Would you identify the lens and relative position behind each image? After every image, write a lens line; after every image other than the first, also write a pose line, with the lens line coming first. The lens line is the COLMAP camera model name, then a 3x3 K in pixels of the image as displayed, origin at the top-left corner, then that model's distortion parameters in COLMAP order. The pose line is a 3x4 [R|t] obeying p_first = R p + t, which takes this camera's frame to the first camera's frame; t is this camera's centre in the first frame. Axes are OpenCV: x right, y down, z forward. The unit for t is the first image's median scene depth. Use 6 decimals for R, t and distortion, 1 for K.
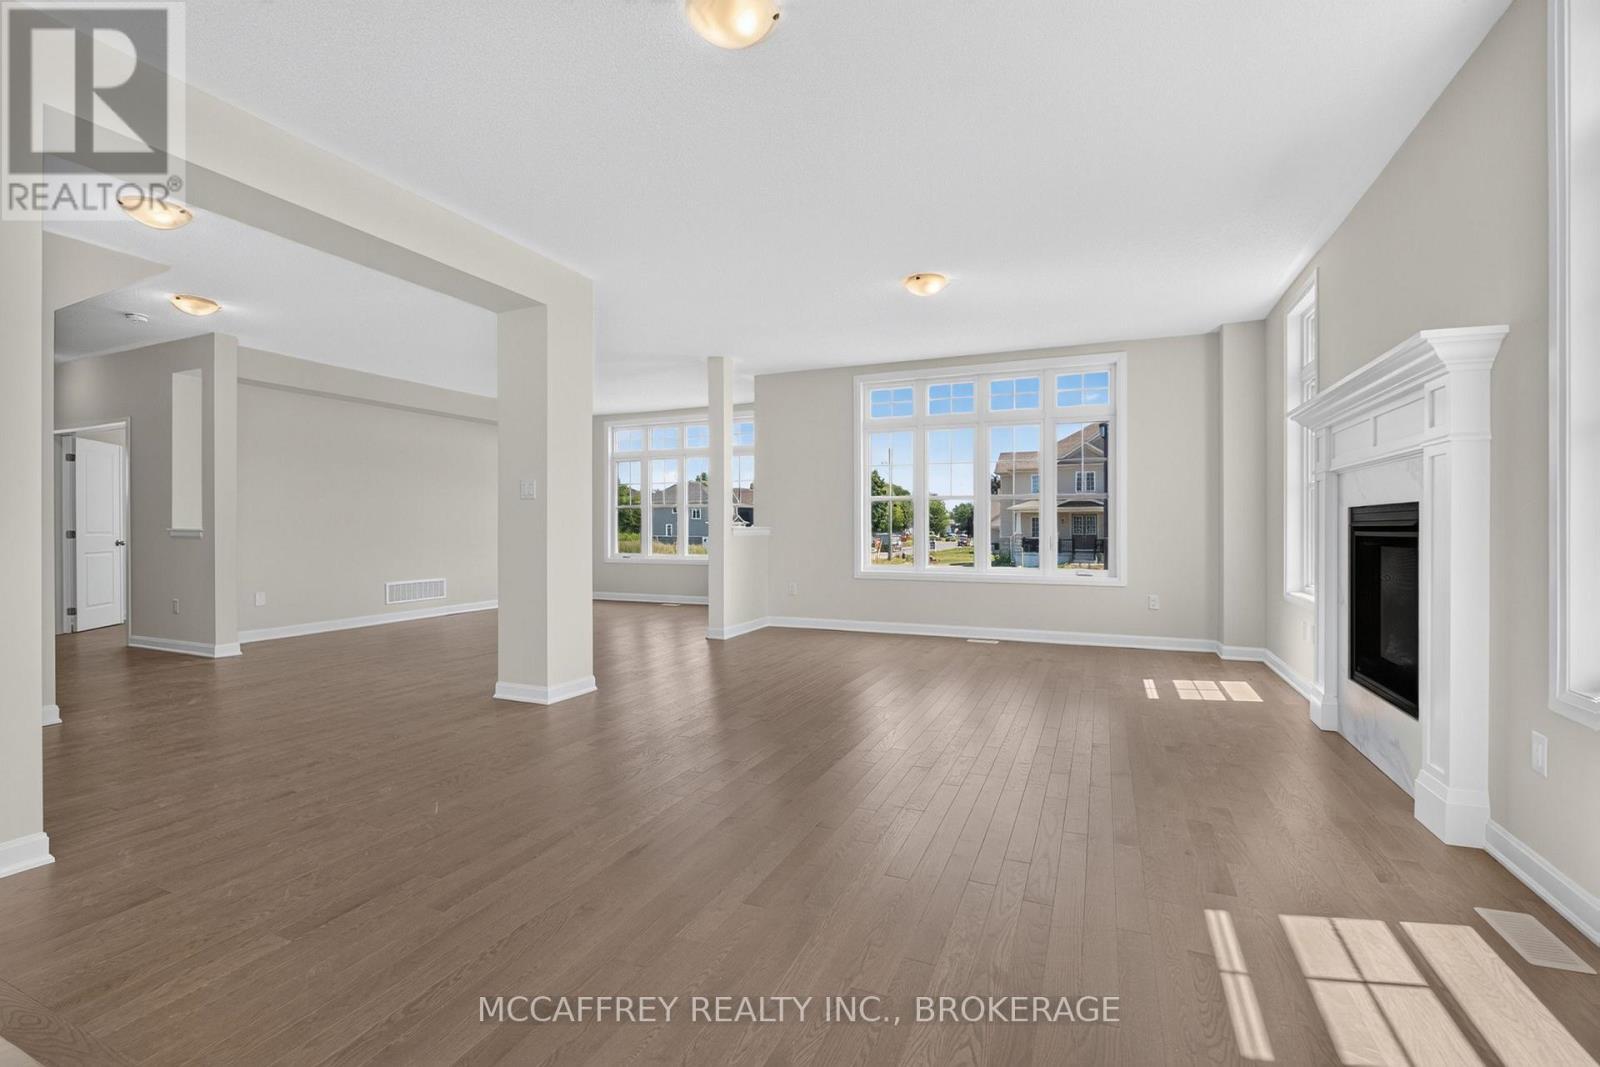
lens RADIAL K [[689.1, 0, 800.0], [0, 689.1, 533.5], [0, 0, 1]] dist [-0.014336, 0.000400]
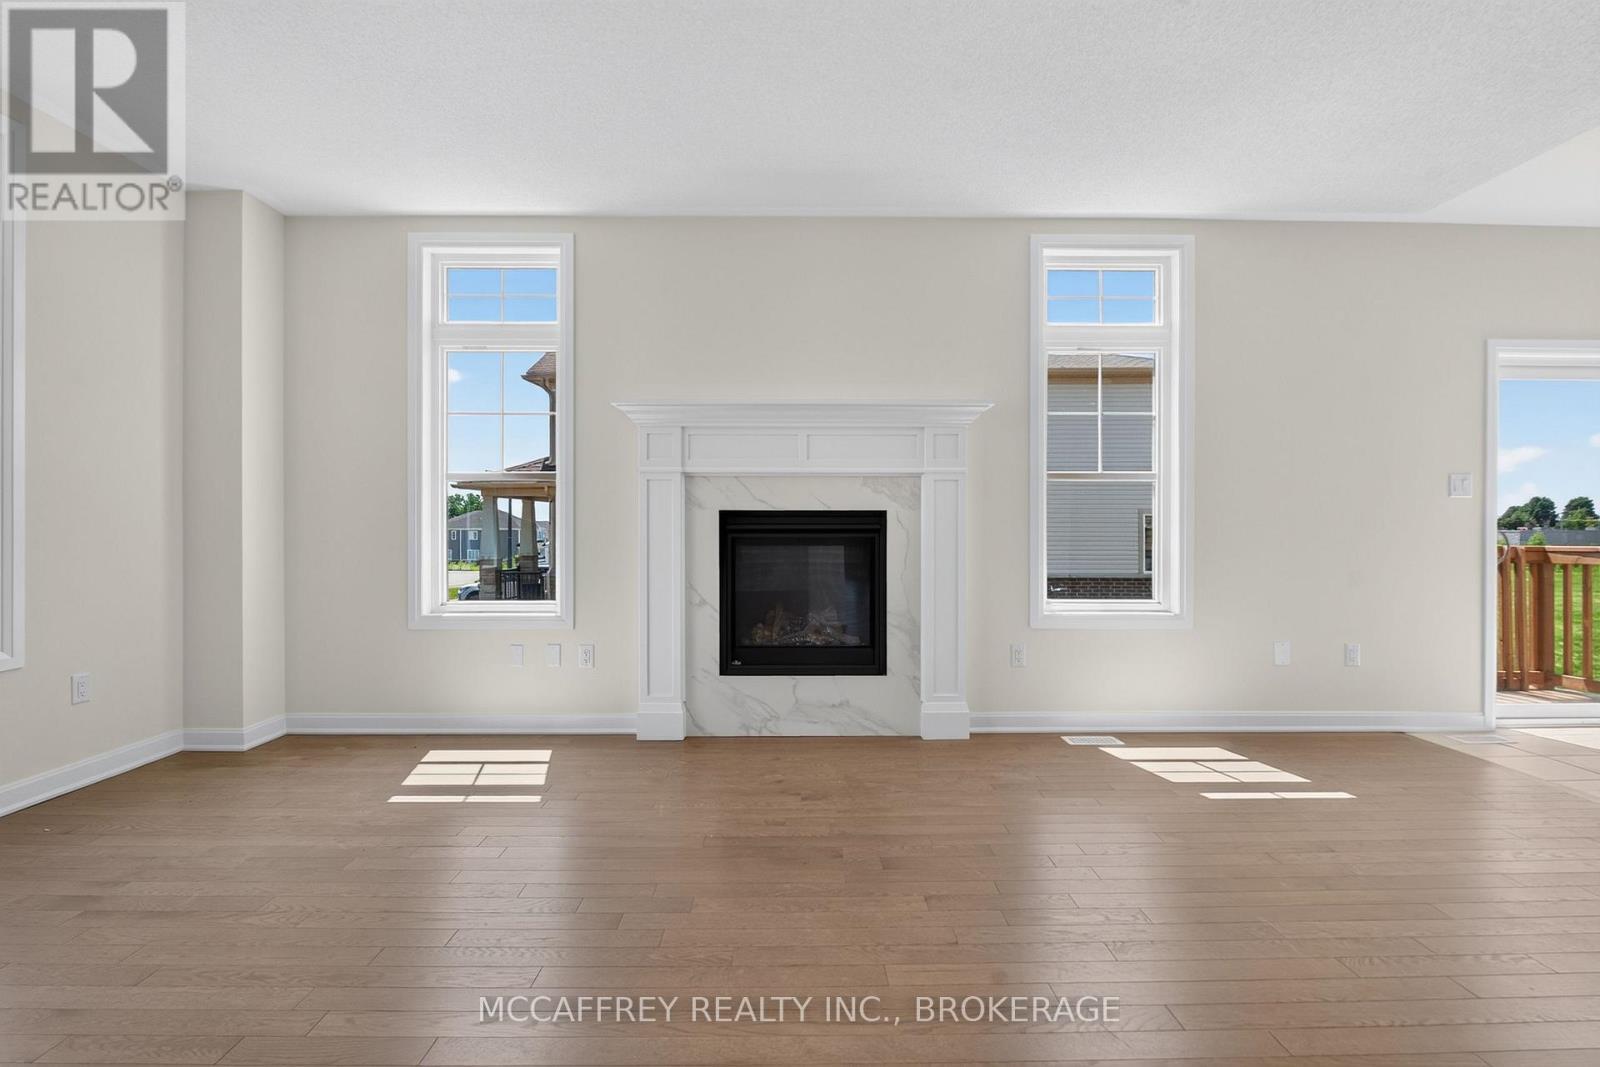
lens RADIAL K [[689.1, 0, 800.0], [0, 689.1, 533.5], [0, 0, 1]] dist [-0.014336, 0.000400]
pose [[-0.390128, -0.009592, 0.920711, -0.121450], [0.010438, 0.999835, 0.014839, -0.010575], [-0.920701, 0.015400, -0.389964, 0.756334]]
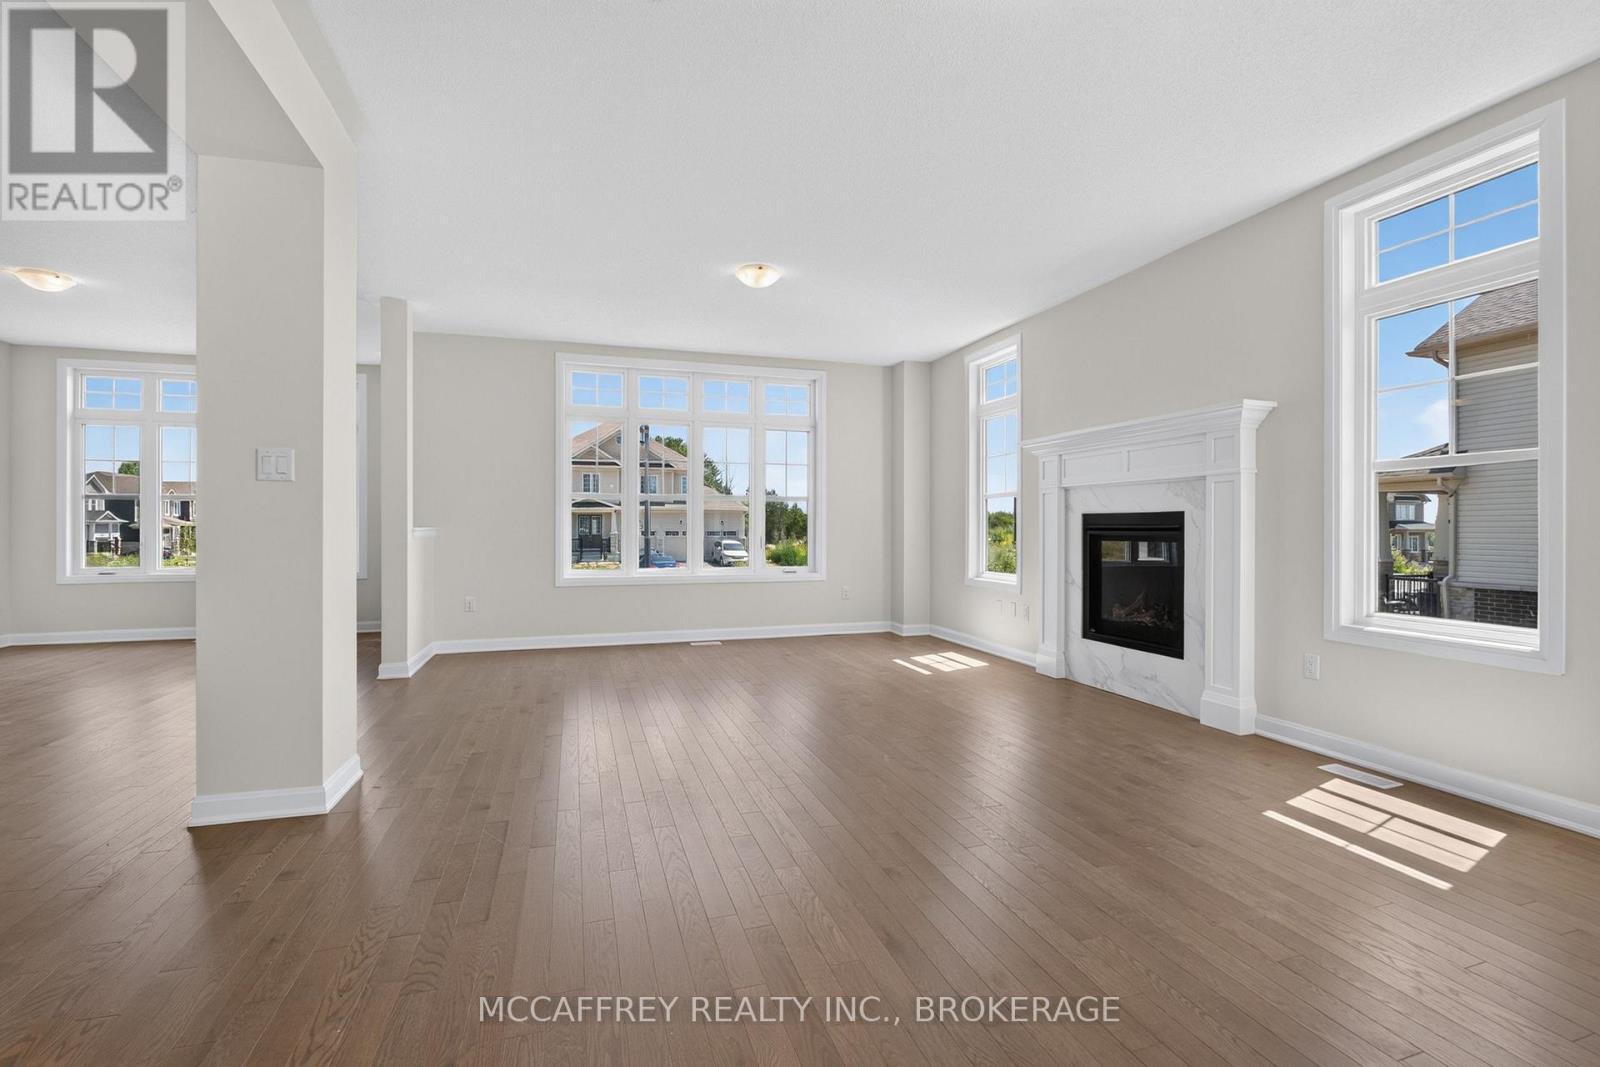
lens RADIAL K [[689.1, 0, 800.0], [0, 689.1, 533.5], [0, 0, 1]] dist [-0.014336, 0.000400]
pose [[0.756654, -0.003653, 0.653805, -0.315153], [0.003608, 0.999992, 0.001411, -0.001503], [-0.653805, 0.001292, 0.756662, 0.186922]]
